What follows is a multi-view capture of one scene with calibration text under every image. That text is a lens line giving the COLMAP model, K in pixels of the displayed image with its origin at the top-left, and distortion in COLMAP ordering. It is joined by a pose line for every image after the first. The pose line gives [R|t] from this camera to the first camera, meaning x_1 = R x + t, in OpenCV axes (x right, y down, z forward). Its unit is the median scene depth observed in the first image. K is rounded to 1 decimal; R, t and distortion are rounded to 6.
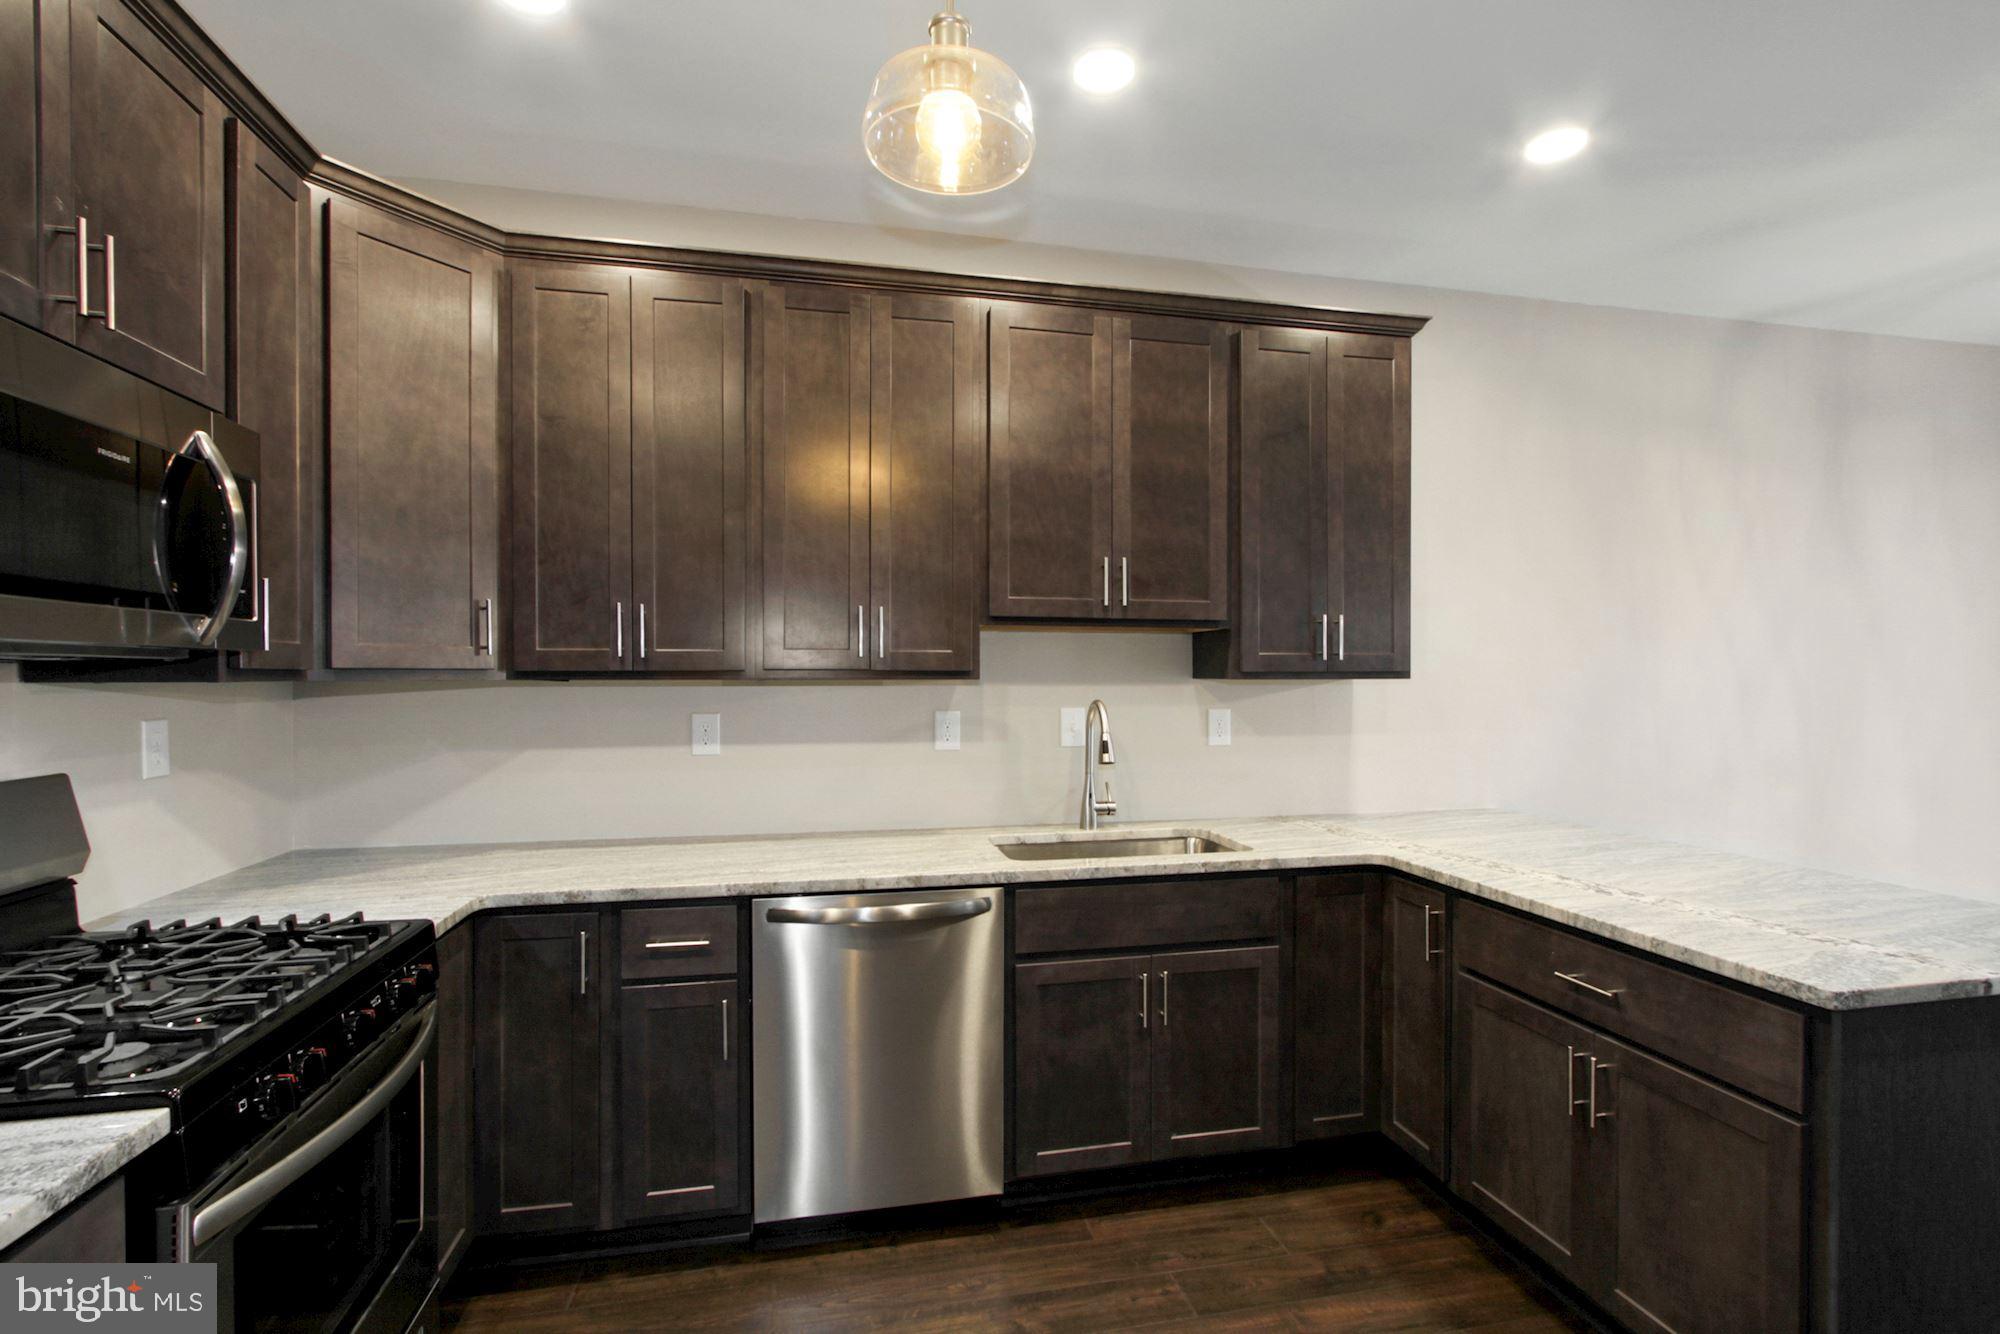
lens RADIAL K [[941.6, 0, 1004.7], [0, 941.6, 681.0], [0, 0, 1]] dist [-0.011538, 0.003410]
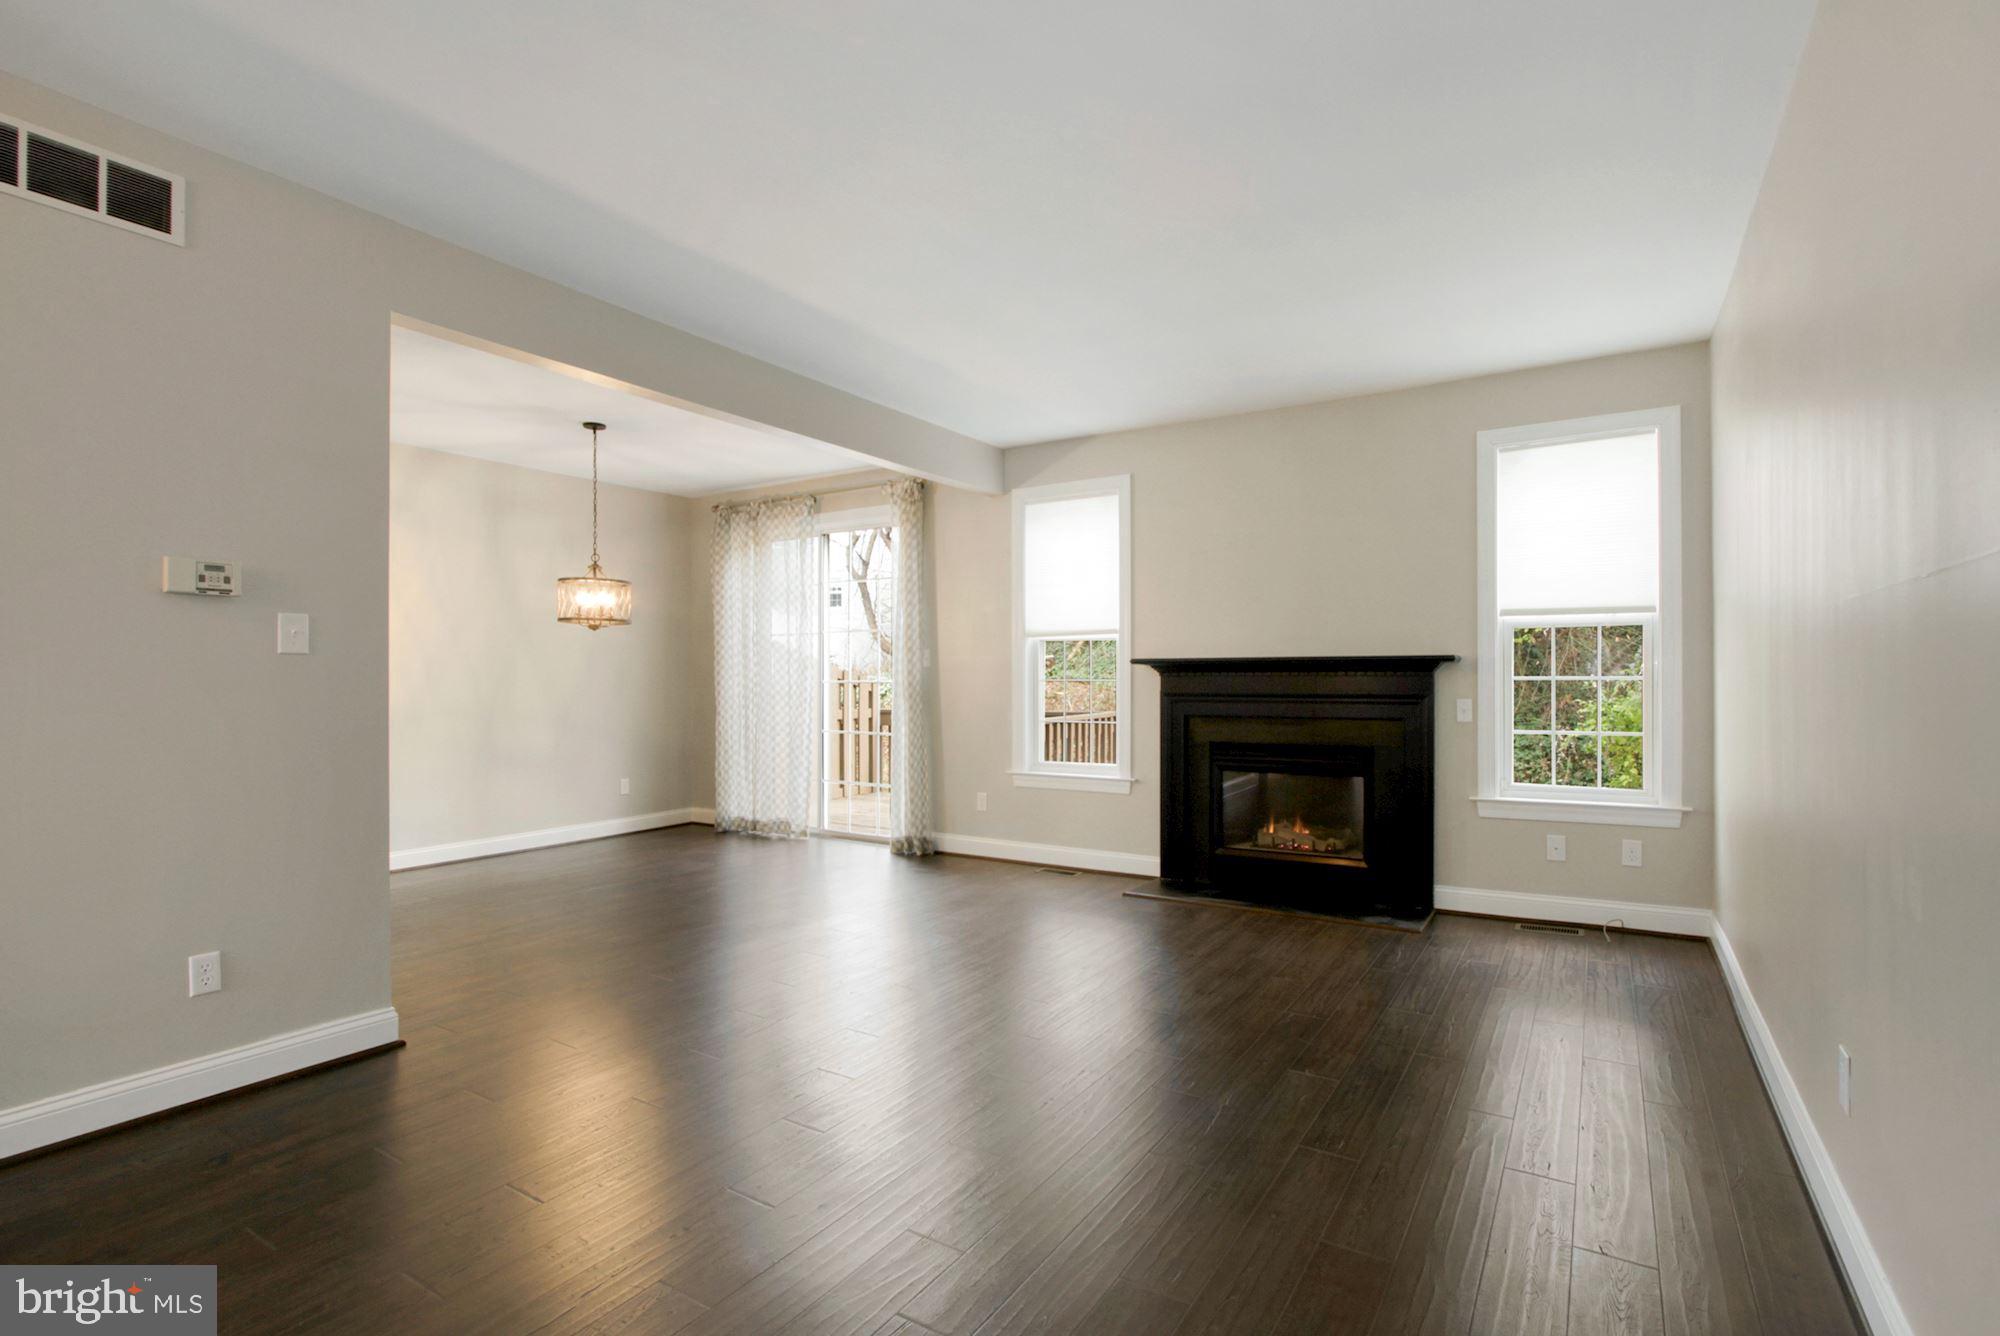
lens RADIAL K [[941.6, 0, 1023.1], [0, 941.6, 678.2], [0, 0, 1]] dist [-0.011538, 0.003410]
pose [[0.687667, -0.002435, 0.726022, 0.419088], [0.009006, 0.999946, -0.005177, 0.072976], [-0.725970, 0.010099, 0.687652, -1.304934]]
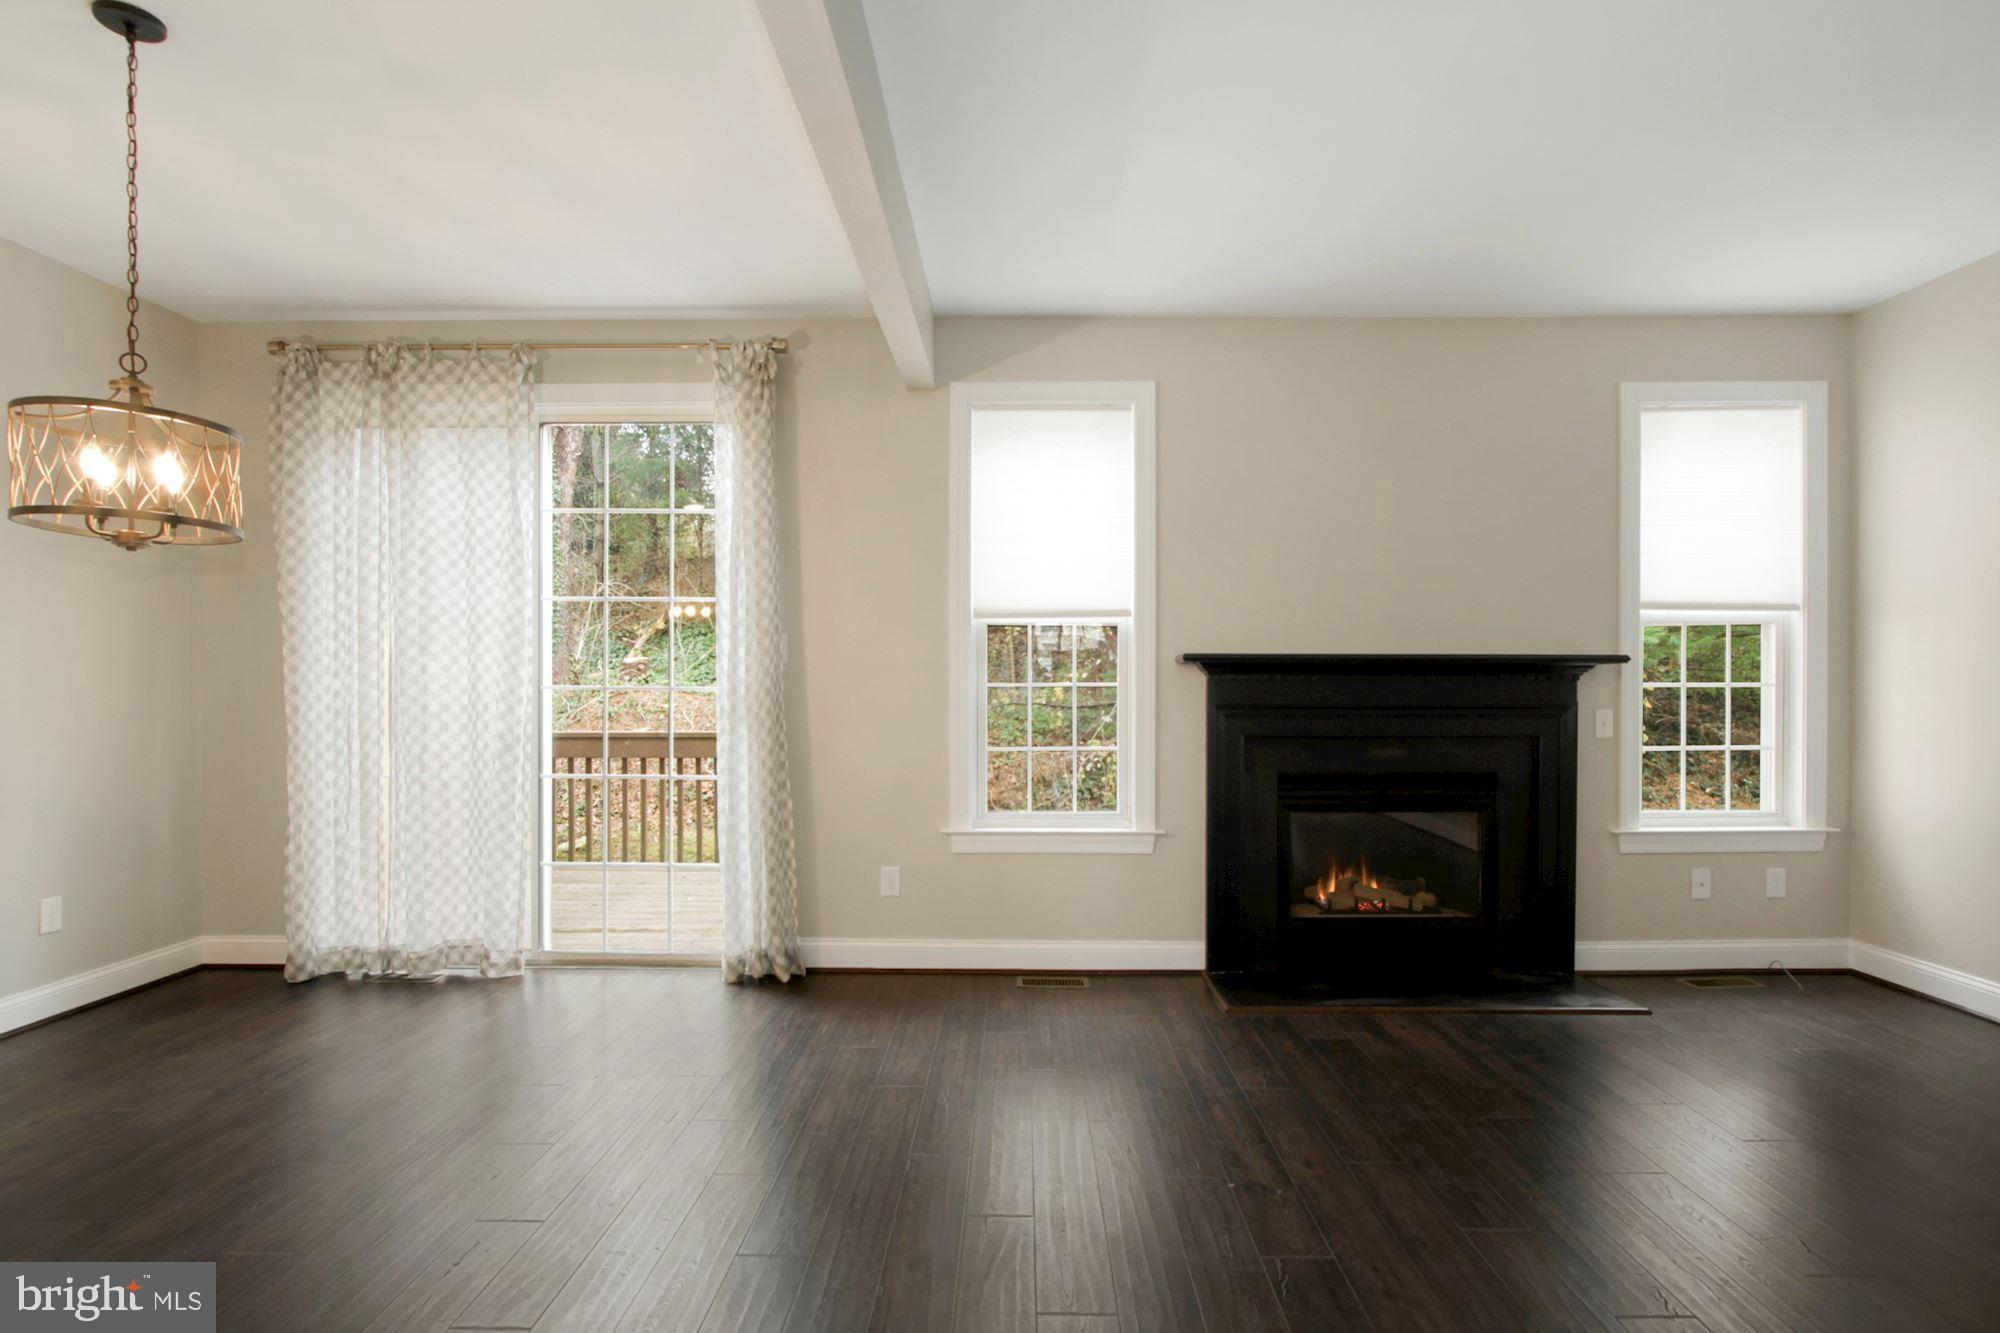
lens RADIAL K [[941.6, 0, 1018.8], [0, 941.6, 676.3], [0, 0, 1]] dist [-0.011538, 0.003410]
pose [[0.217682, -0.007292, 0.975993, 0.688377], [0.007163, 0.999957, 0.005874, 0.043318], [-0.975993, 0.005712, 0.217725, -0.074917]]
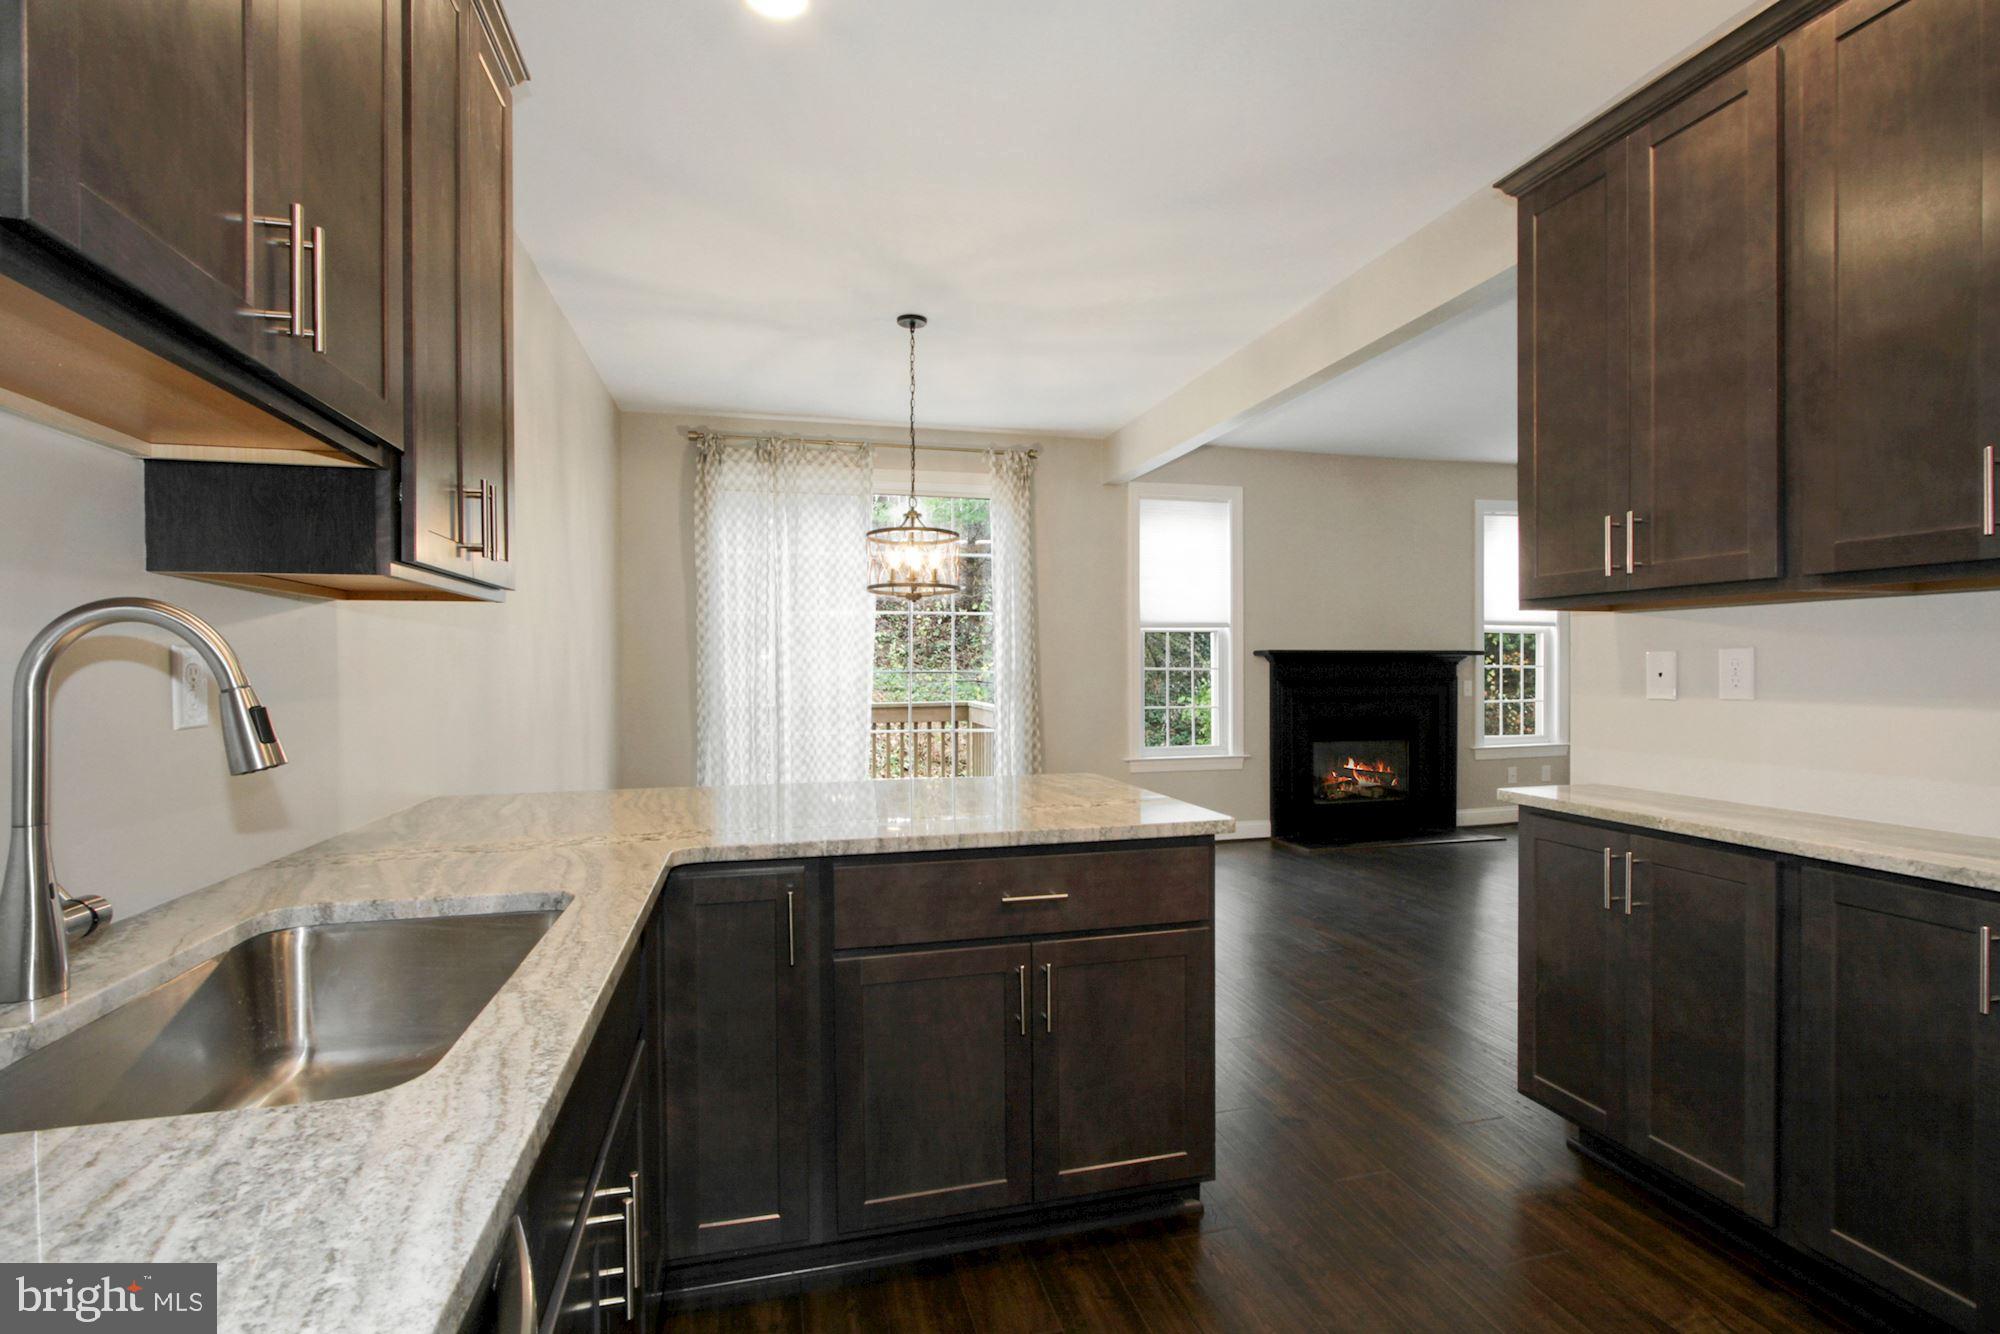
lens RADIAL K [[941.6, 0, 1006.8], [0, 941.6, 679.5], [0, 0, 1]] dist [-0.011538, 0.003410]
pose [[-0.046019, -0.013082, 0.998855, -0.284656], [0.012424, 0.999829, 0.013667, 0.055435], [-0.998863, 0.013039, -0.045848, 0.789424]]
